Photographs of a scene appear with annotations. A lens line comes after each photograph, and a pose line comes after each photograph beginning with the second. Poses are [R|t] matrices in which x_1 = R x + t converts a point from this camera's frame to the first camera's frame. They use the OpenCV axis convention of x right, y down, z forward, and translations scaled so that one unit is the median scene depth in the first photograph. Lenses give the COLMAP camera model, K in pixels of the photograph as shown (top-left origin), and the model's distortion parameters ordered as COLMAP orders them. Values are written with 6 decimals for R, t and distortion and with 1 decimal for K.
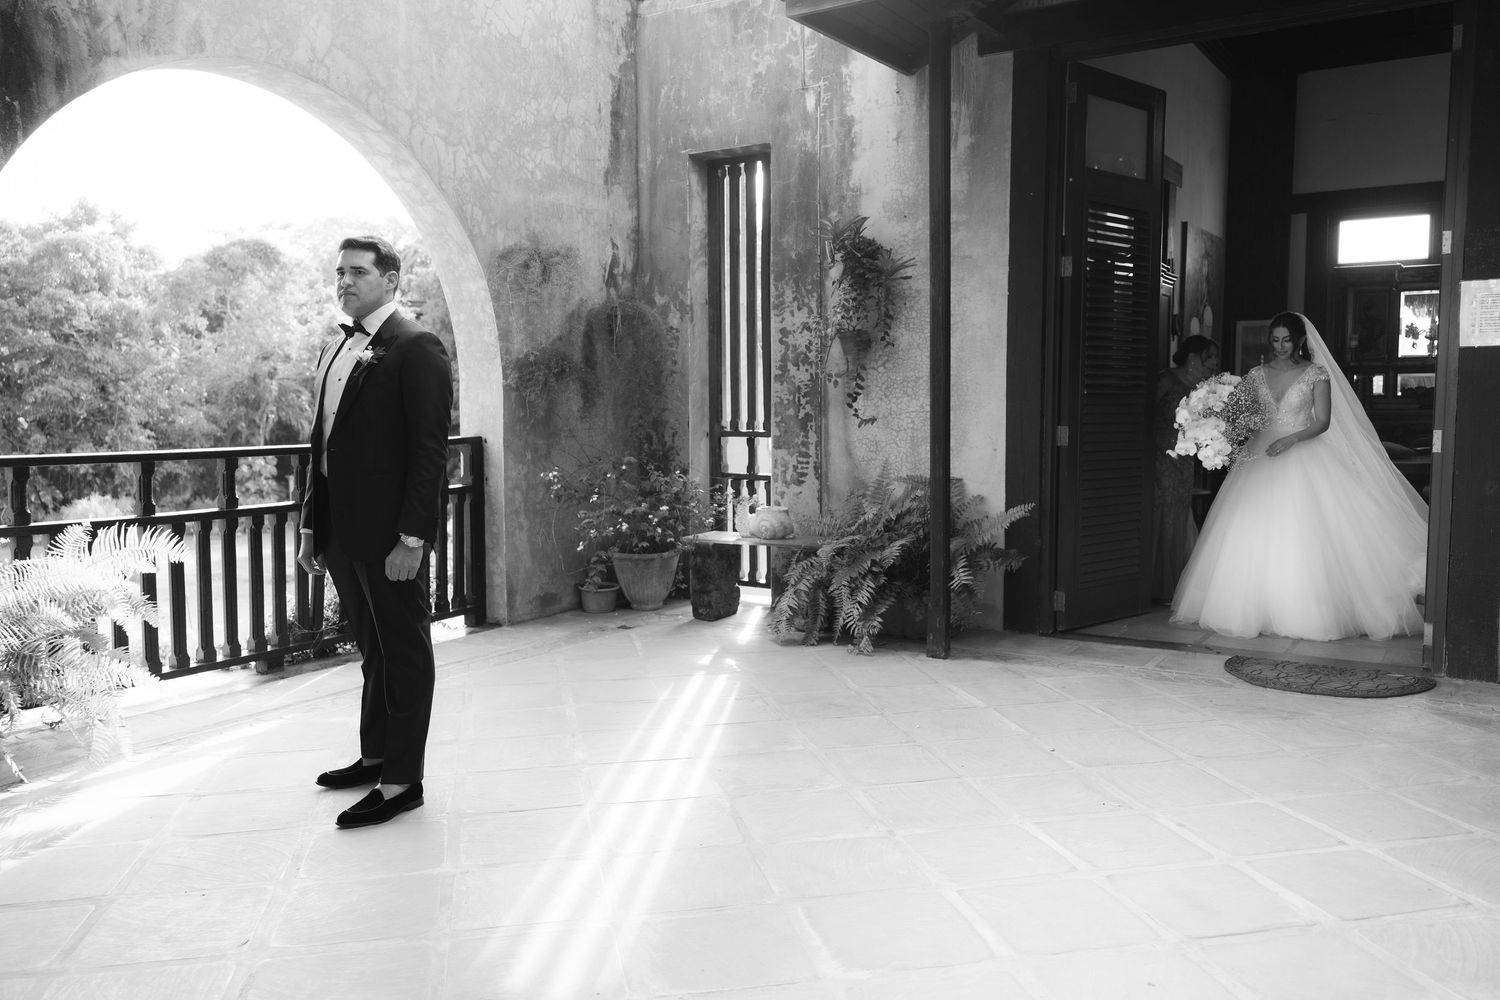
lens RADIAL K [[1171.6, 0, 734.8], [0, 1171.6, 506.1], [0, 0, 1]] dist [0.011270, 0.001487]
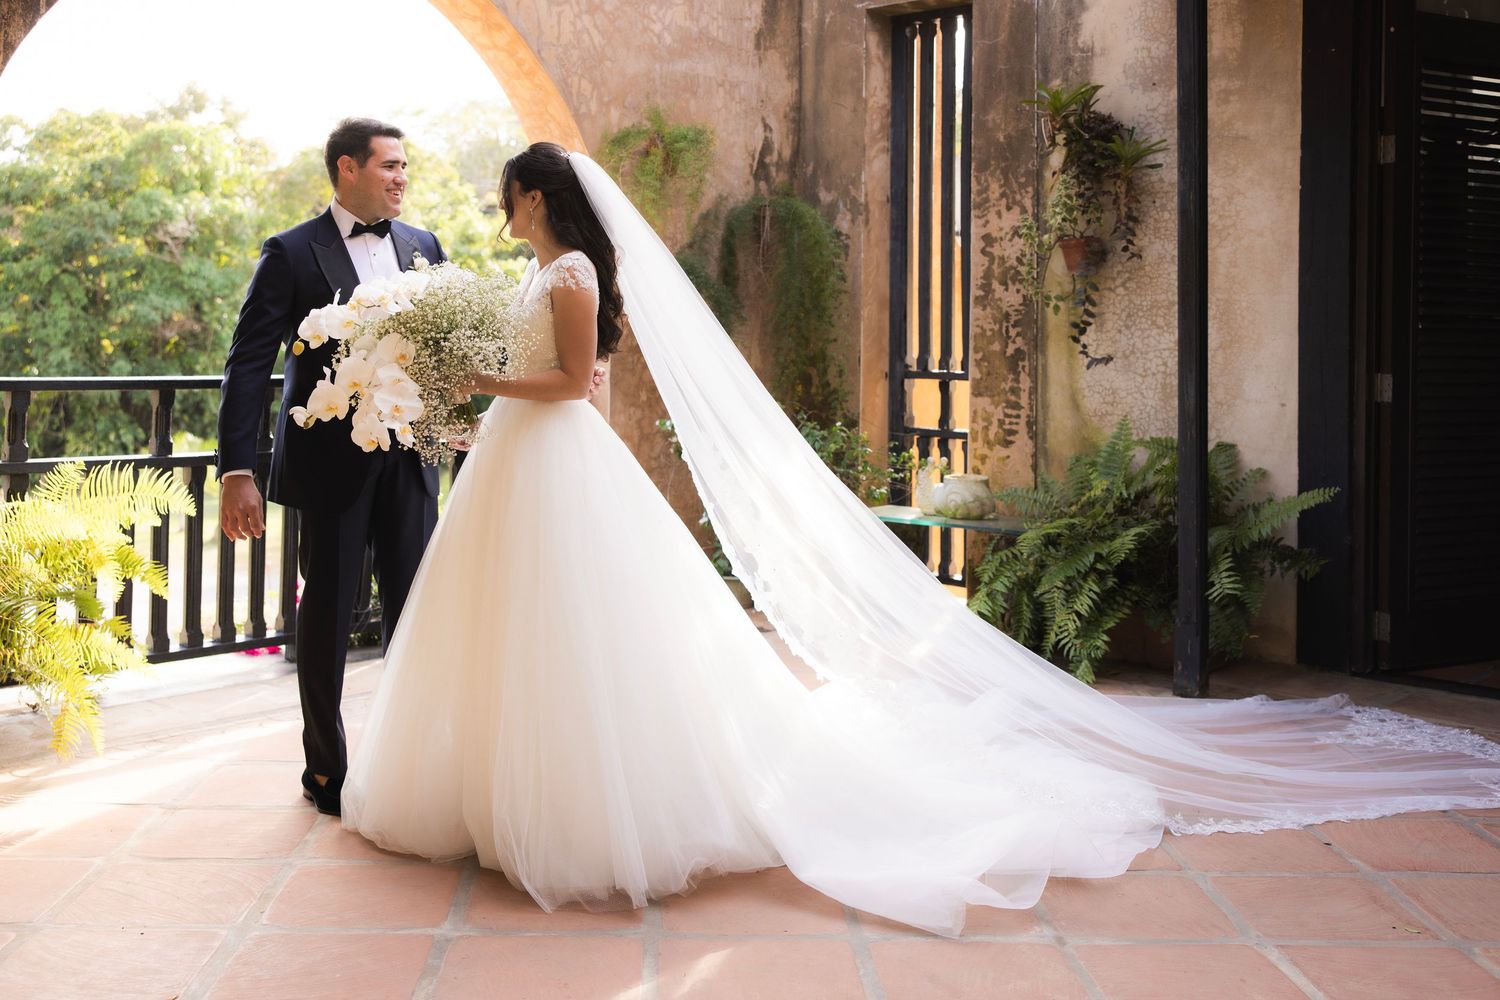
lens RADIAL K [[1558.0, 0, 662.9], [0, 1558.0, 322.9], [0, 0, 1]] dist [-0.014645, 0.037800]
pose [[0.979343, 0.016251, -0.201552, 0.041100], [-0.035556, 0.995075, -0.092534, 0.002748], [0.199055, 0.097789, 0.975097, 0.003645]]
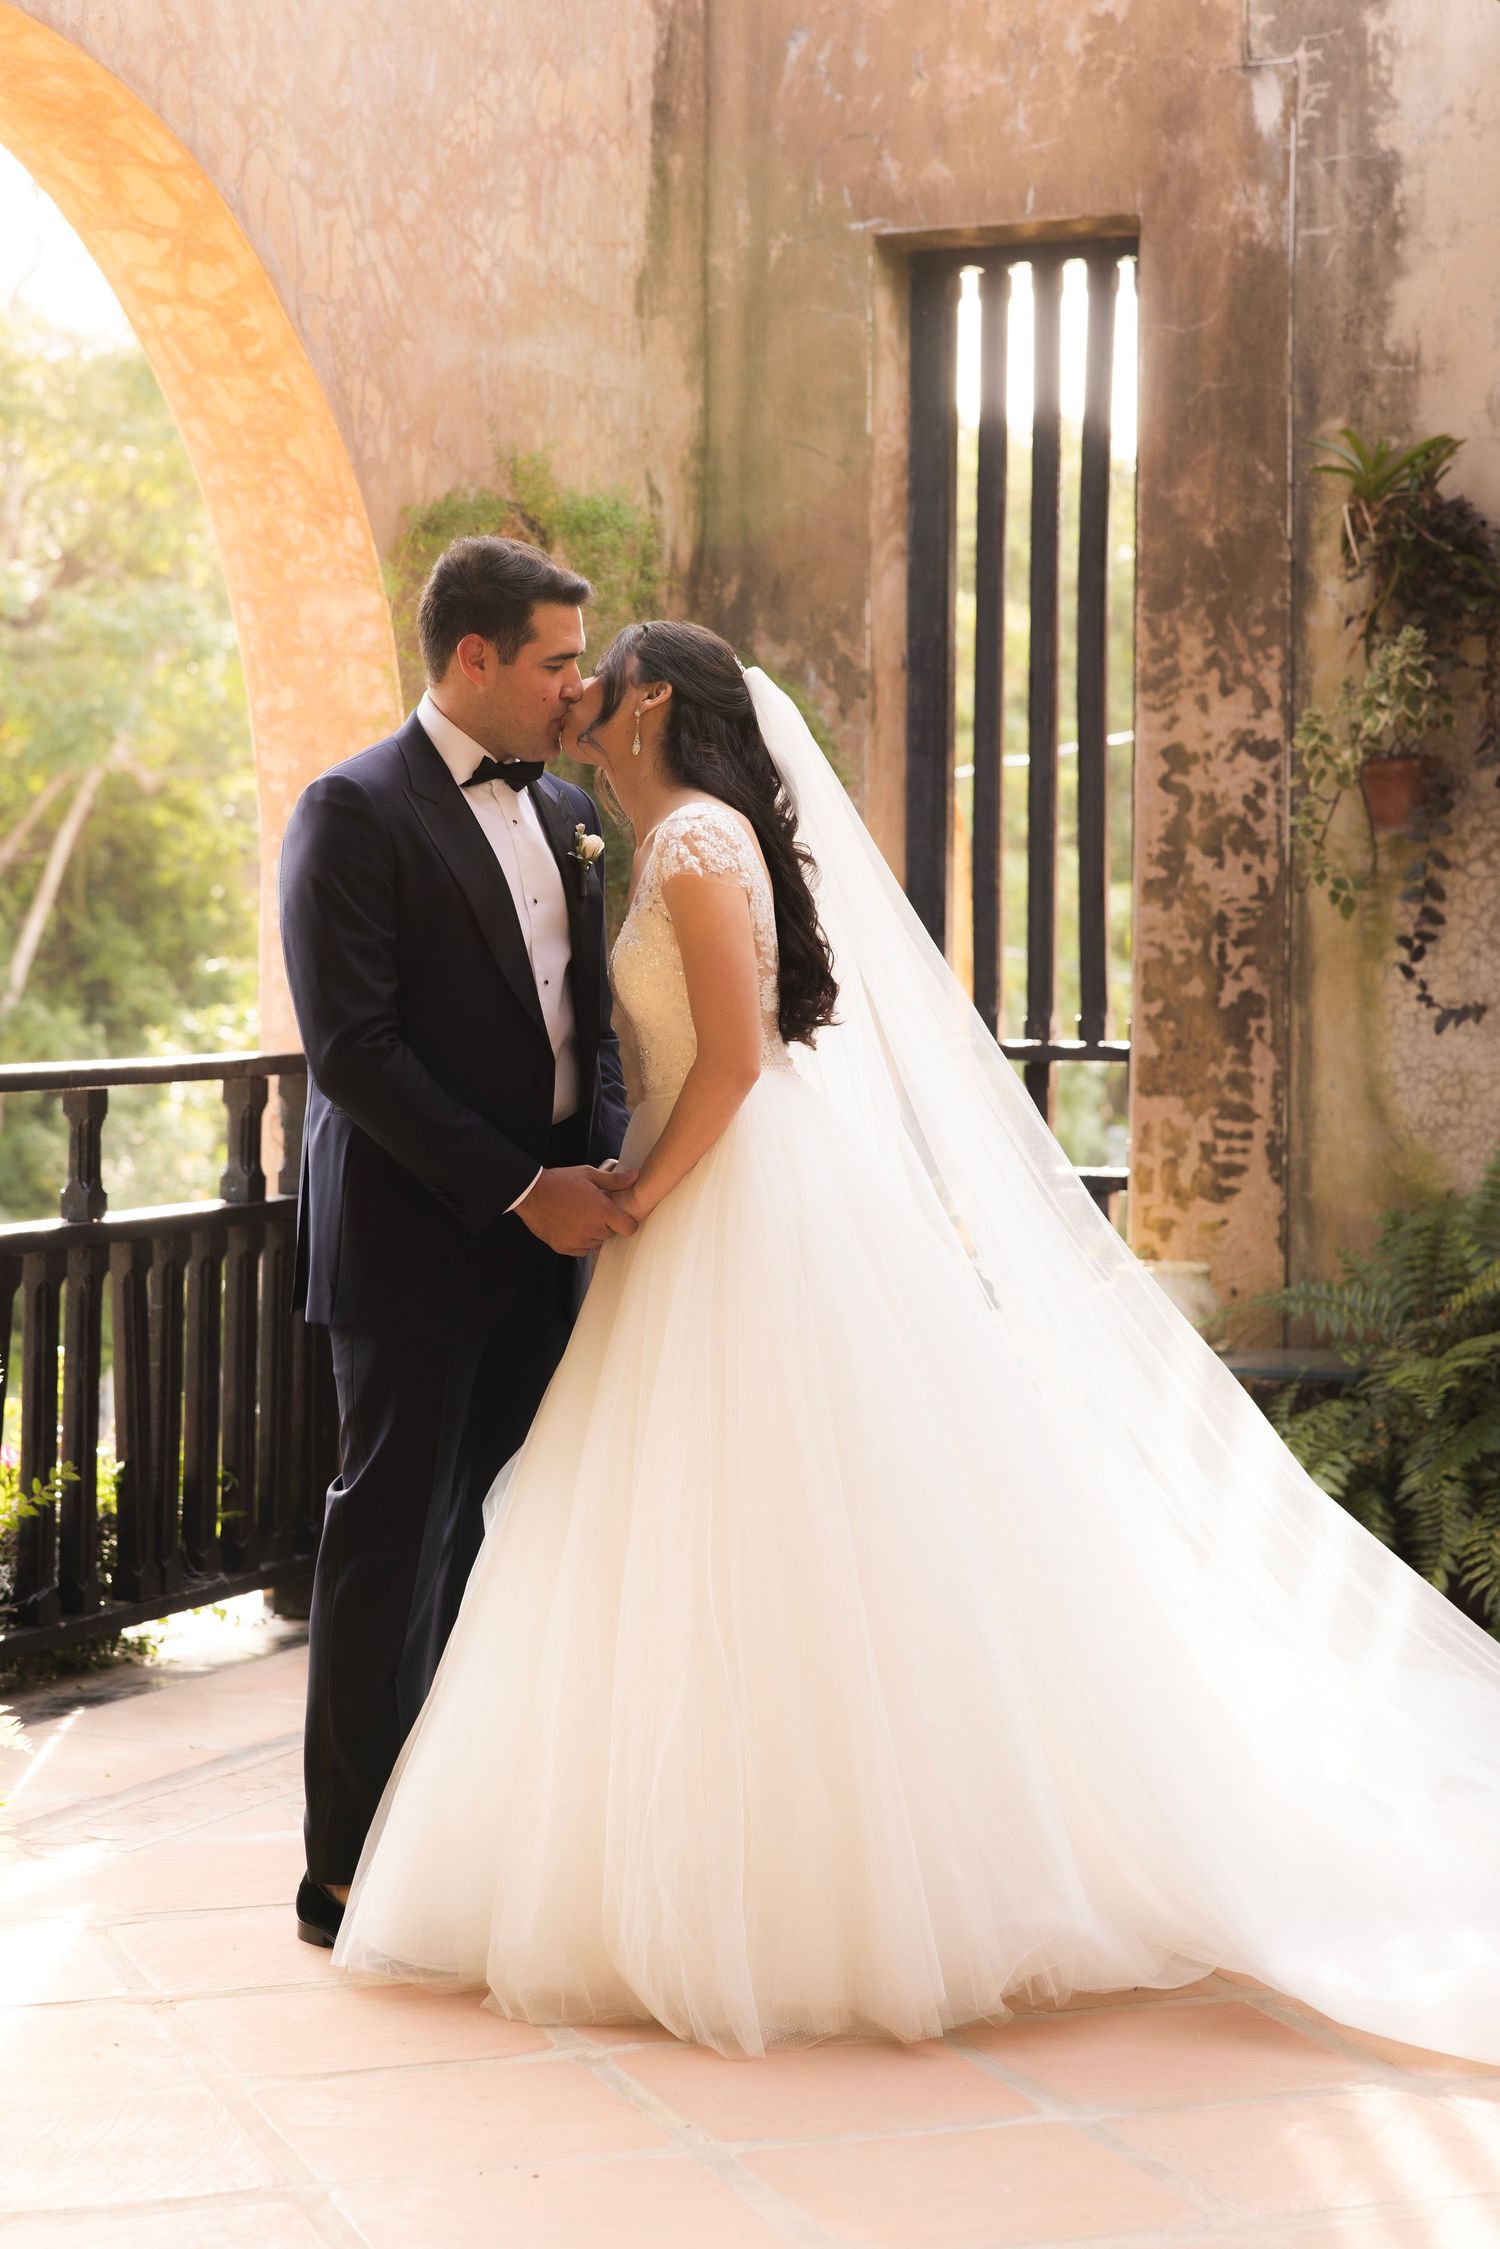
lens RADIAL K [[4115.0, 0, 678.1], [0, 4115.0, 1126.8], [0, 0, 1]] dist [0.025839, 0.045525]
pose [[0.991553, 0.005125, 0.129602, -0.266395], [0.001395, 0.998740, -0.050167, 0.021405], [-0.129696, 0.049924, 0.990296, -0.180184]]
